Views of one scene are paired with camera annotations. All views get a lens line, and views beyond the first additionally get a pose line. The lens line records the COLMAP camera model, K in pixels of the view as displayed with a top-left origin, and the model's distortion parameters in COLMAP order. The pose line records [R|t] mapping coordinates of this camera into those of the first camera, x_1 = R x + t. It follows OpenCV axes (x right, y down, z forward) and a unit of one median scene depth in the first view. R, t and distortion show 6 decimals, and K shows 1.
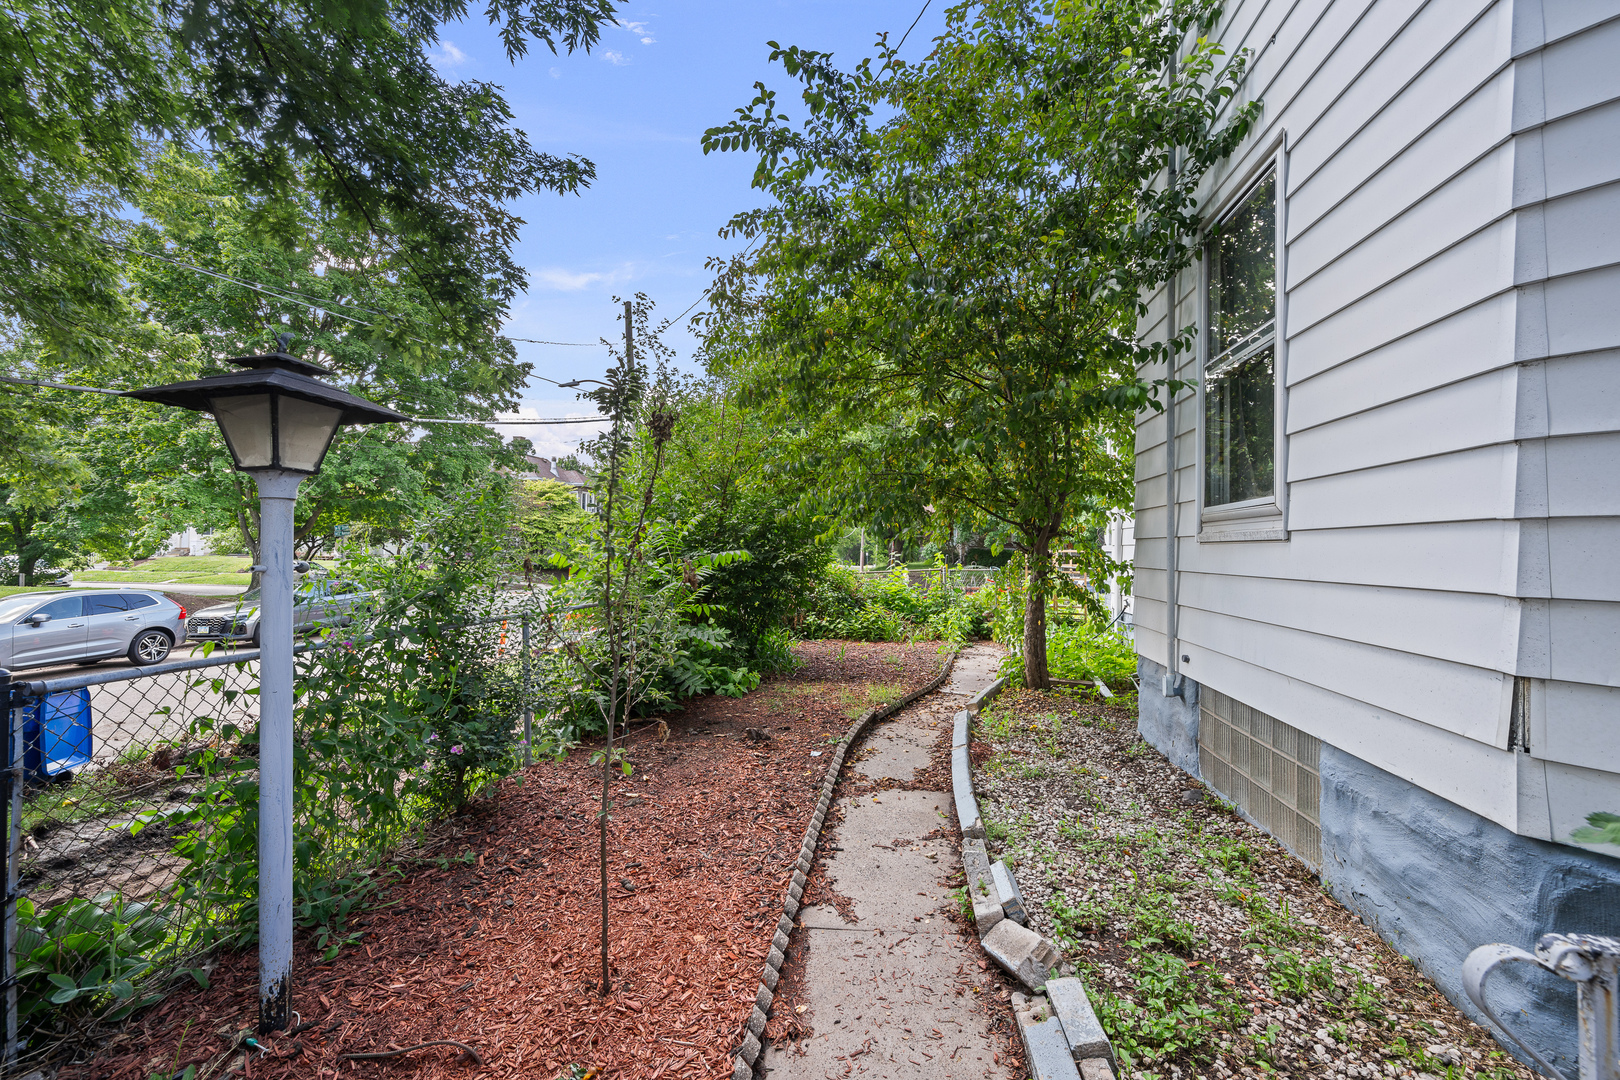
lens RADIAL K [[637.8, 0, 808.8], [0, 637.8, 533.6], [0, 0, 1]] dist [-0.002601, 0.000262]
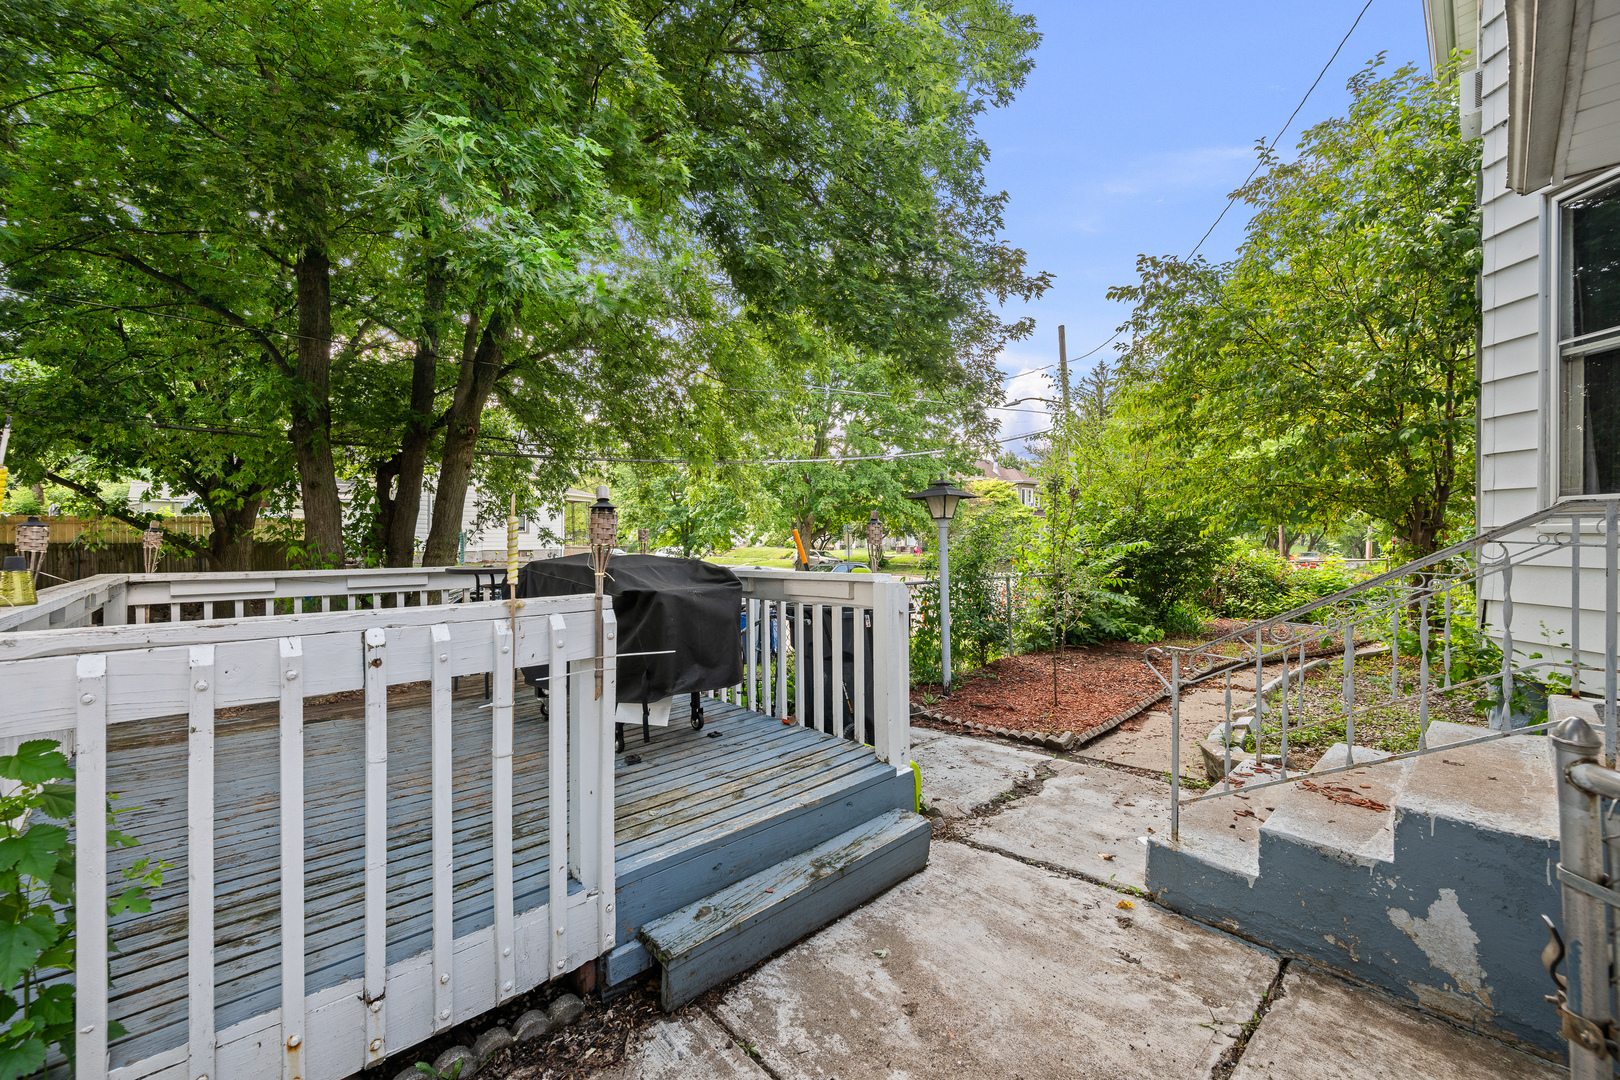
lens RADIAL K [[637.8, 0, 808.2], [0, 637.8, 529.9], [0, 0, 1]] dist [-0.002601, 0.000262]
pose [[0.788450, -0.018005, -0.614836, 0.149855], [0.022621, 0.999744, -0.000269, -0.014789], [0.614683, -0.013696, 0.788655, -0.504810]]
